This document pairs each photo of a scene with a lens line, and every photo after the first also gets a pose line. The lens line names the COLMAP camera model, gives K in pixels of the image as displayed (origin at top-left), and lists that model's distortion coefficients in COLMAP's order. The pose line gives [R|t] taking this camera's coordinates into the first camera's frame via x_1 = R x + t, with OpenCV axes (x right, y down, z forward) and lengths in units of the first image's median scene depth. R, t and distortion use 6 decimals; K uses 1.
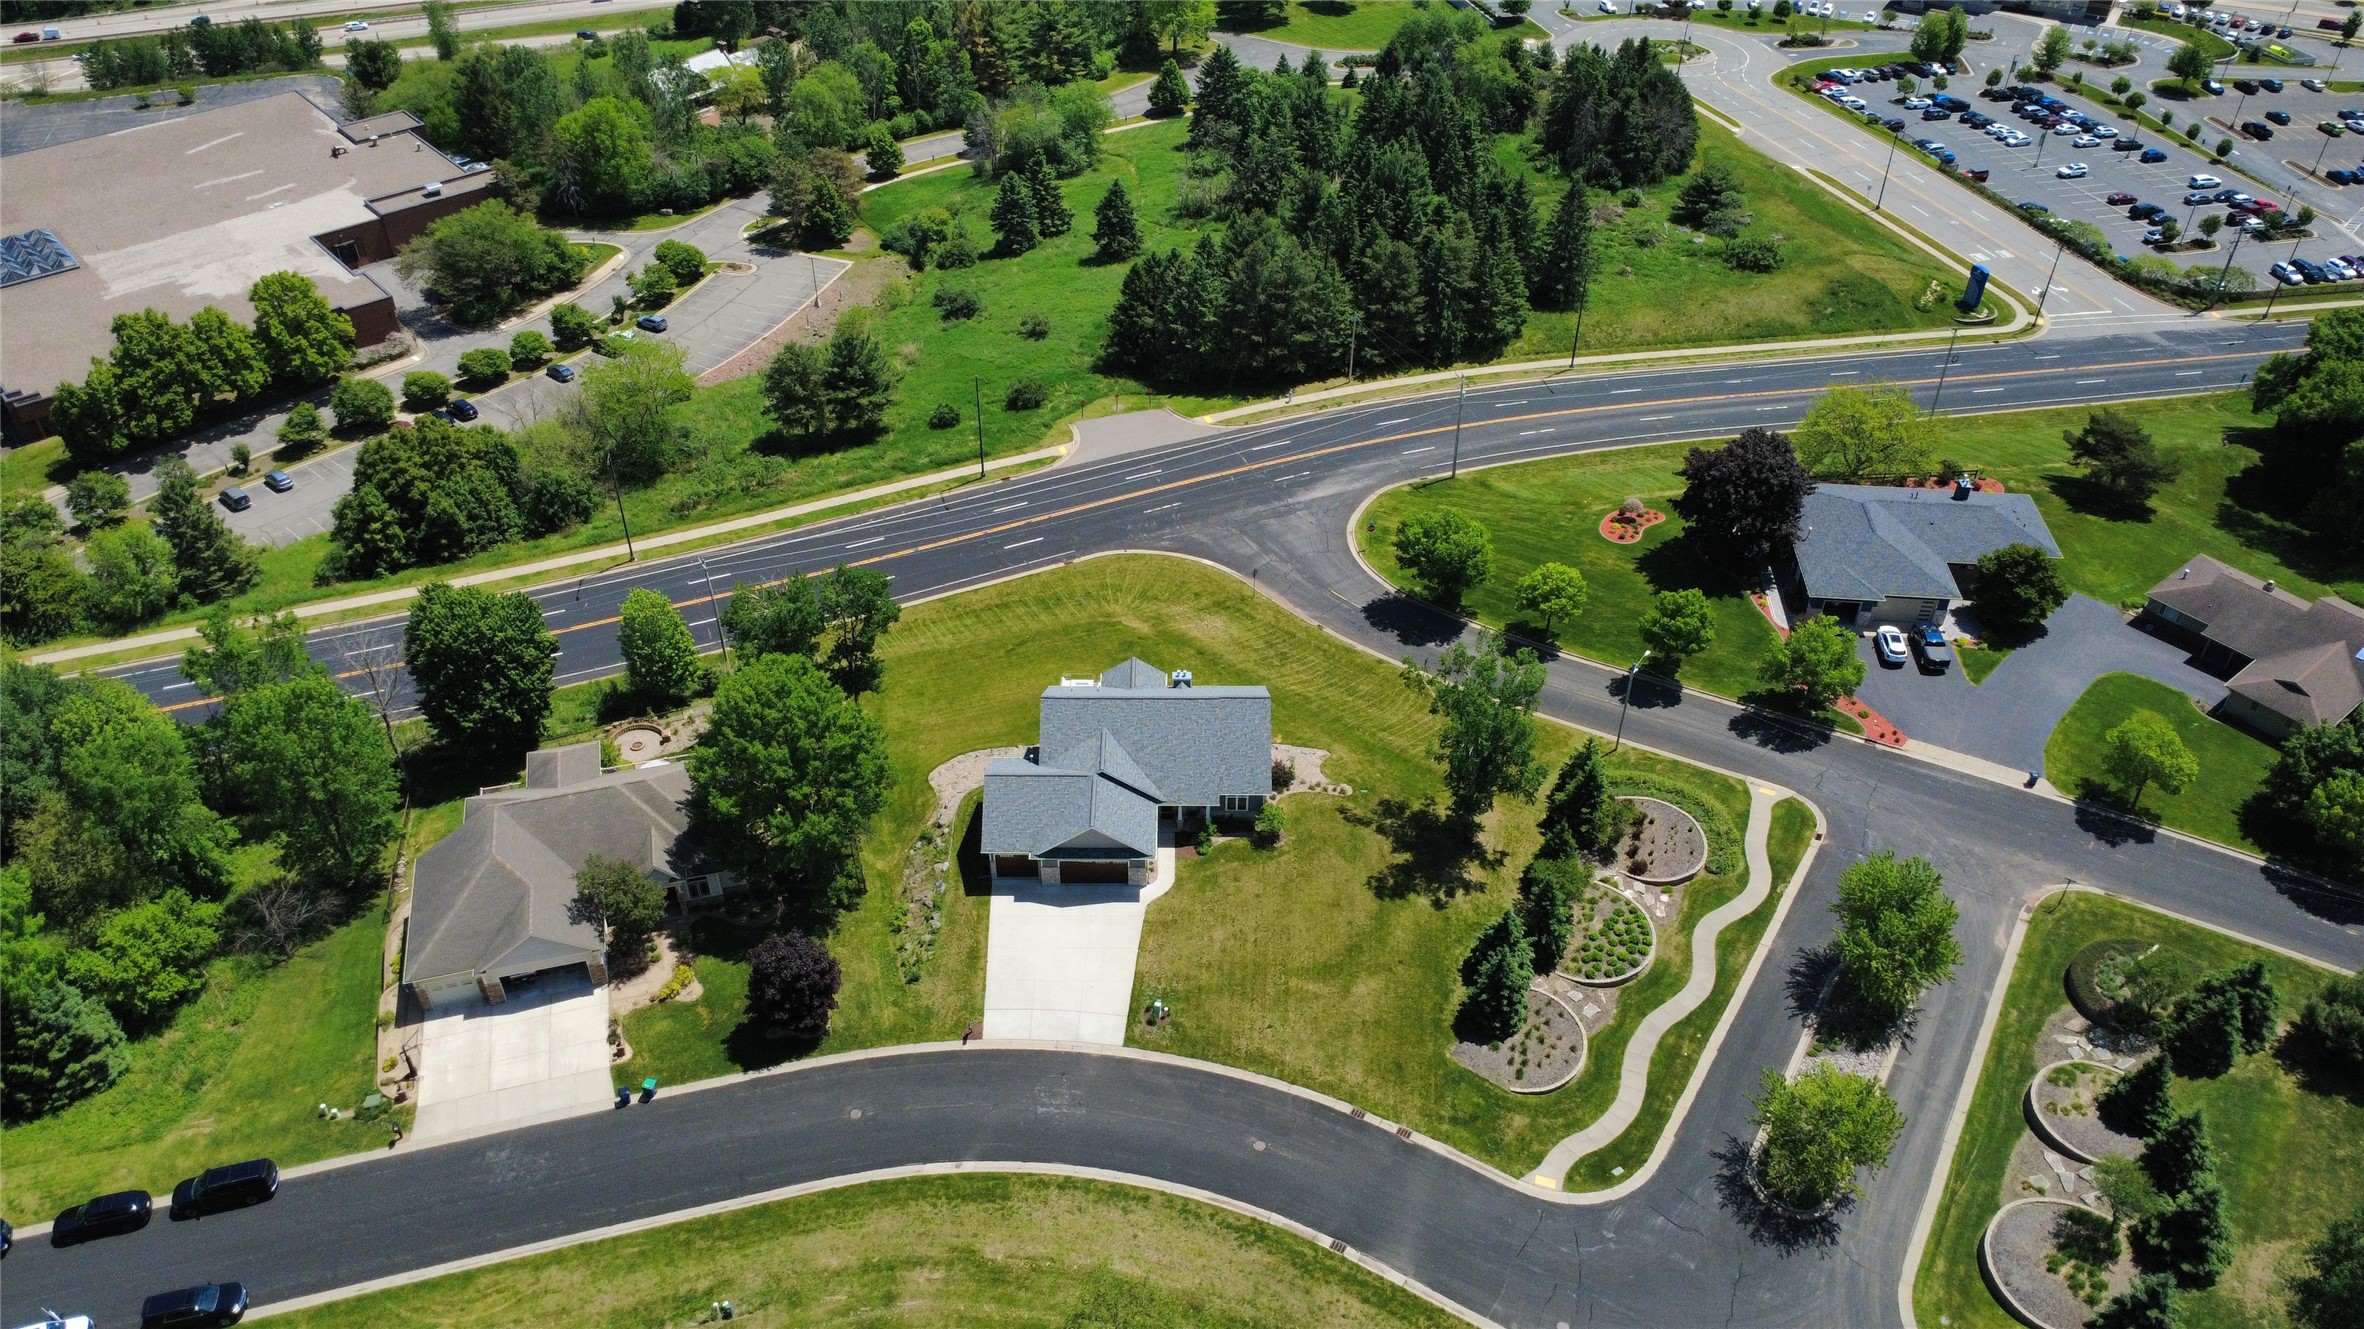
lens RADIAL K [[1720.9, 0, 1182.0], [0, 1720.9, 664.5], [0, 0, 1]] dist [0.000197, -0.002516]
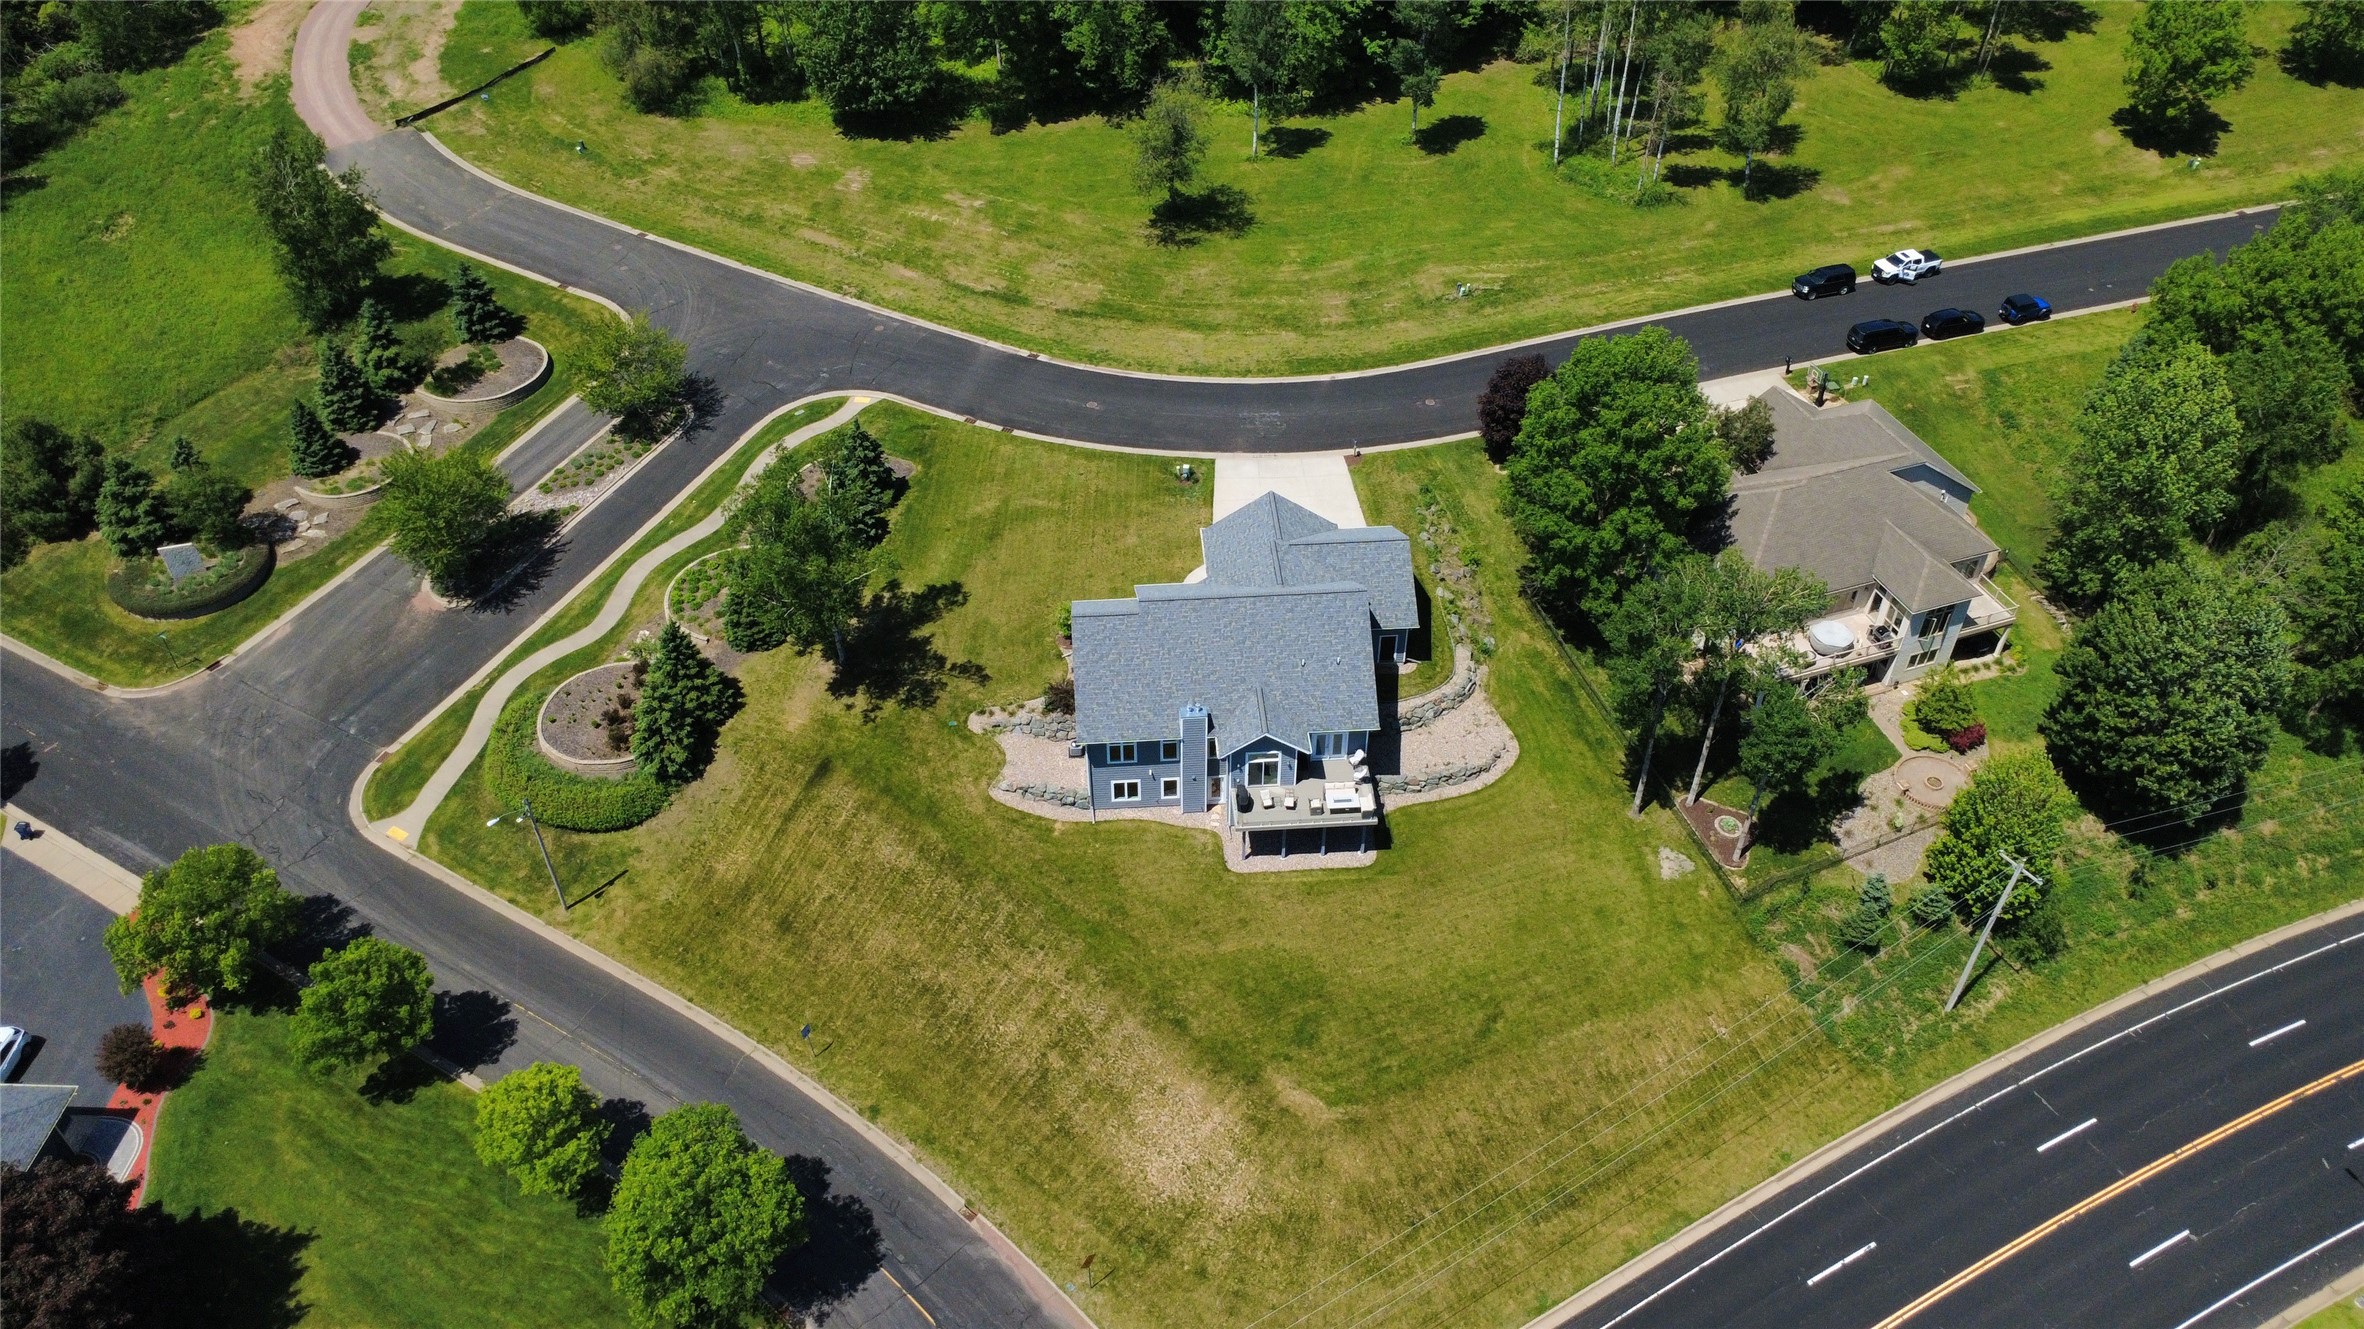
lens RADIAL K [[1720.9, 0, 1182.0], [0, 1720.9, 664.5], [0, 0, 1]] dist [0.000197, -0.002516]
pose [[-0.997793, 0.042632, -0.050899, 0.044651], [-0.042211, 0.184421, 0.981940, -0.765008], [0.051249, 0.981922, -0.182214, 1.220739]]
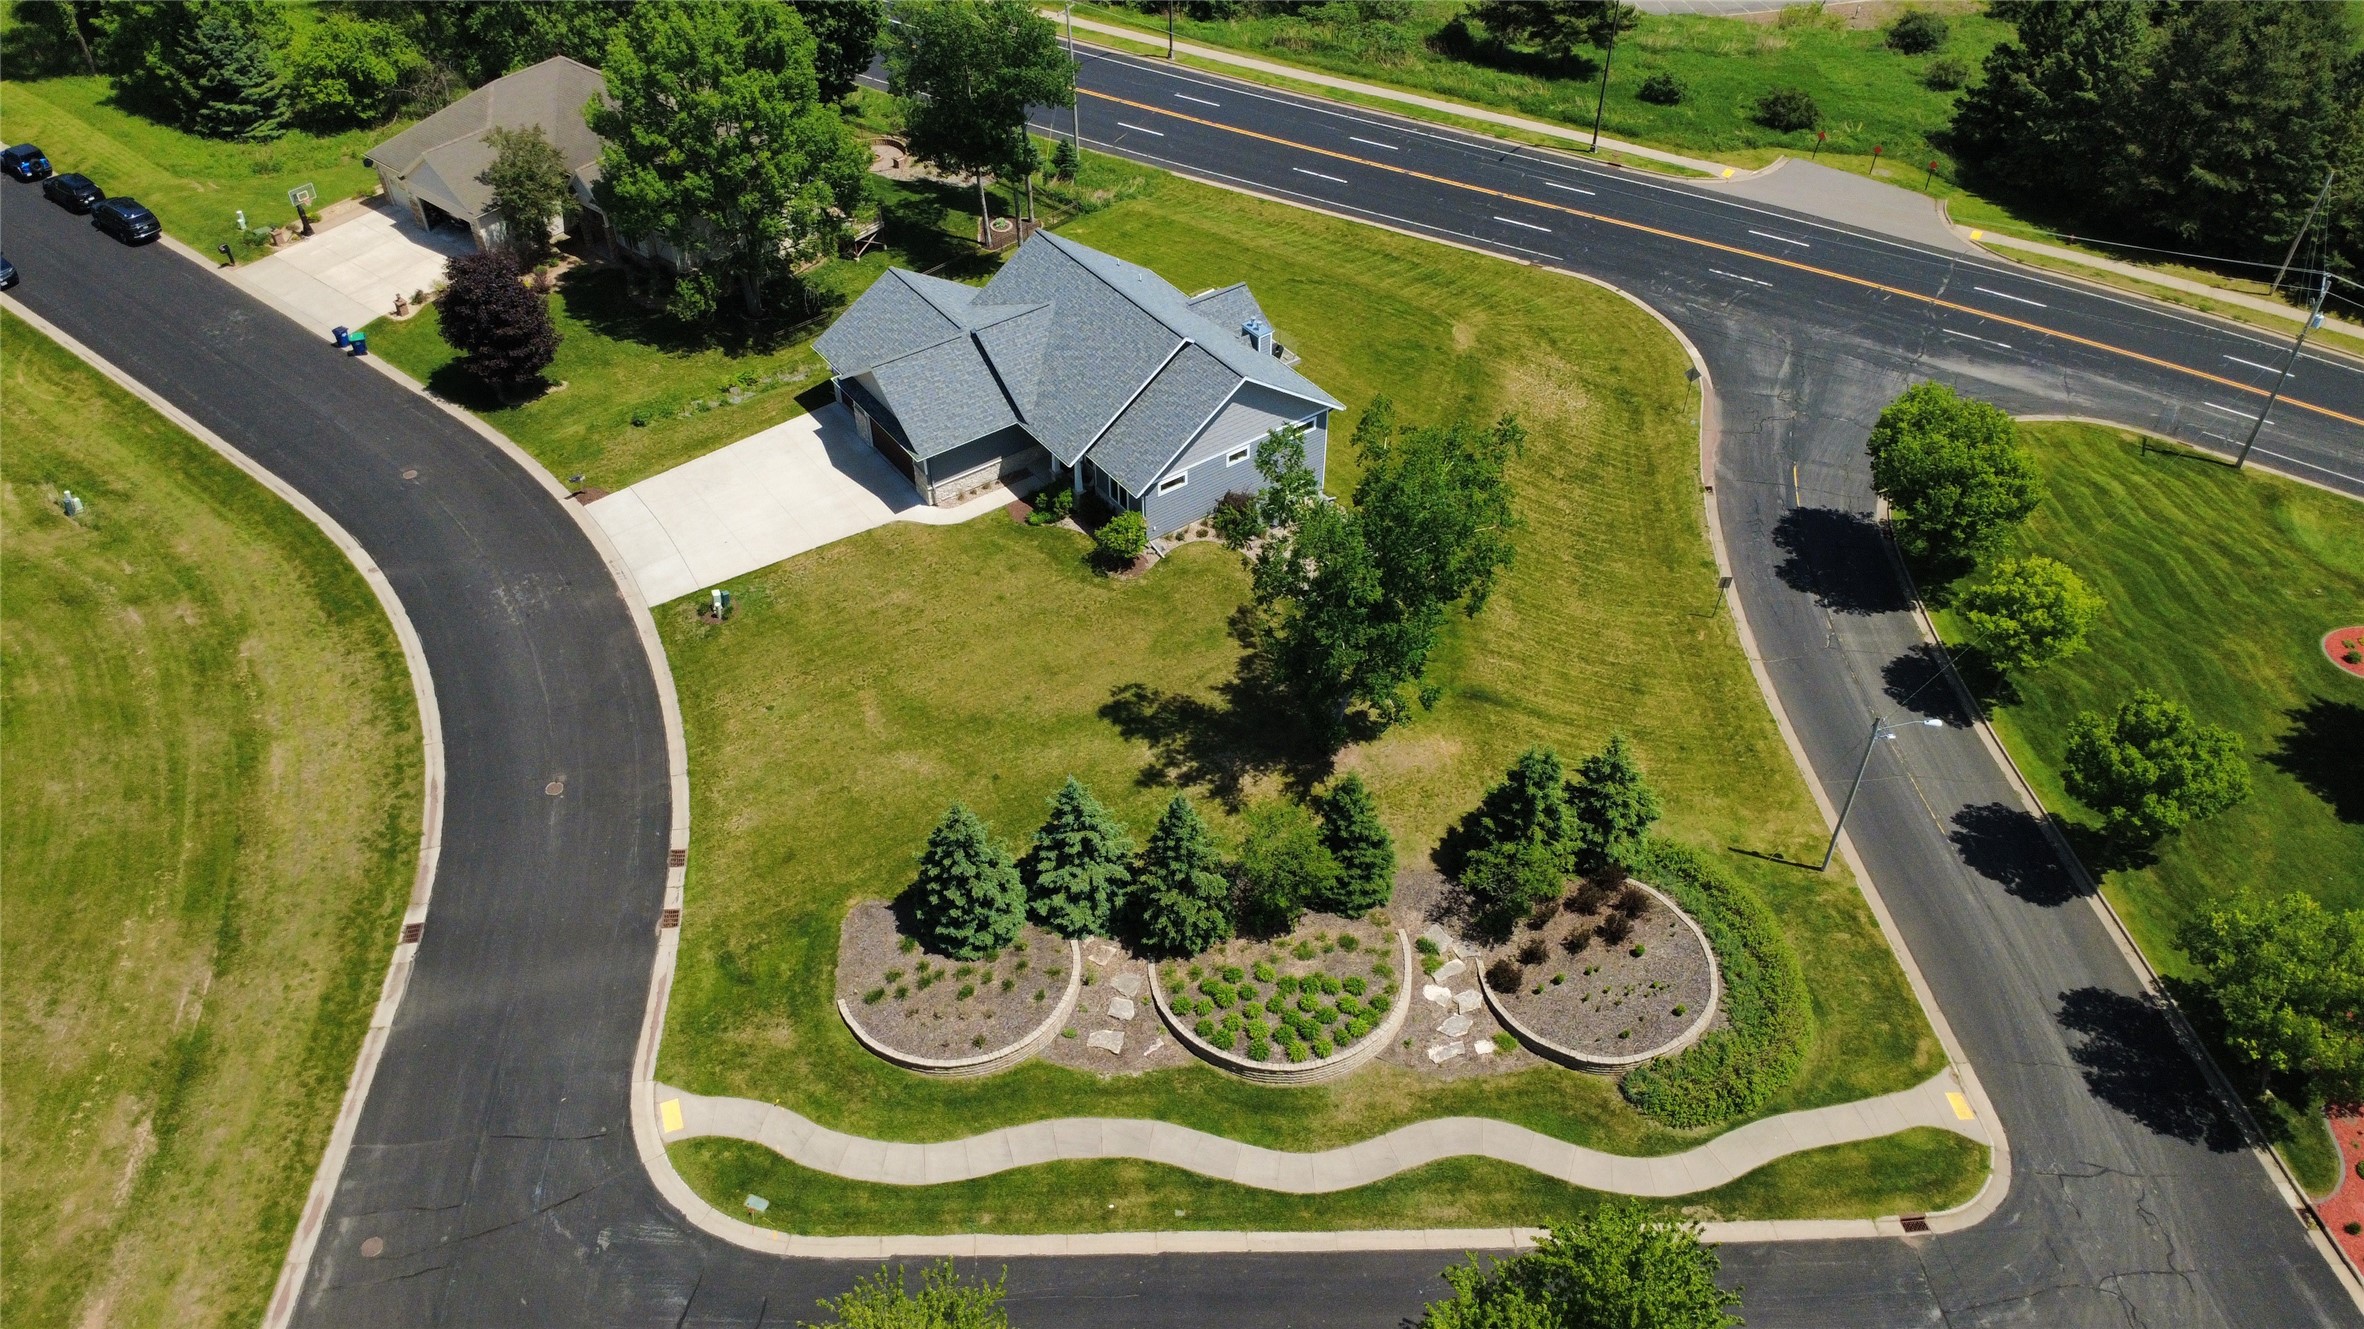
lens RADIAL K [[1720.9, 0, 1182.0], [0, 1720.9, 664.5], [0, 0, 1]] dist [0.000197, -0.002516]
pose [[0.583639, 0.537349, -0.608787, 0.492983], [-0.495994, 0.829522, 0.256676, -0.045094], [0.642927, 0.152149, 0.750664, 0.564100]]
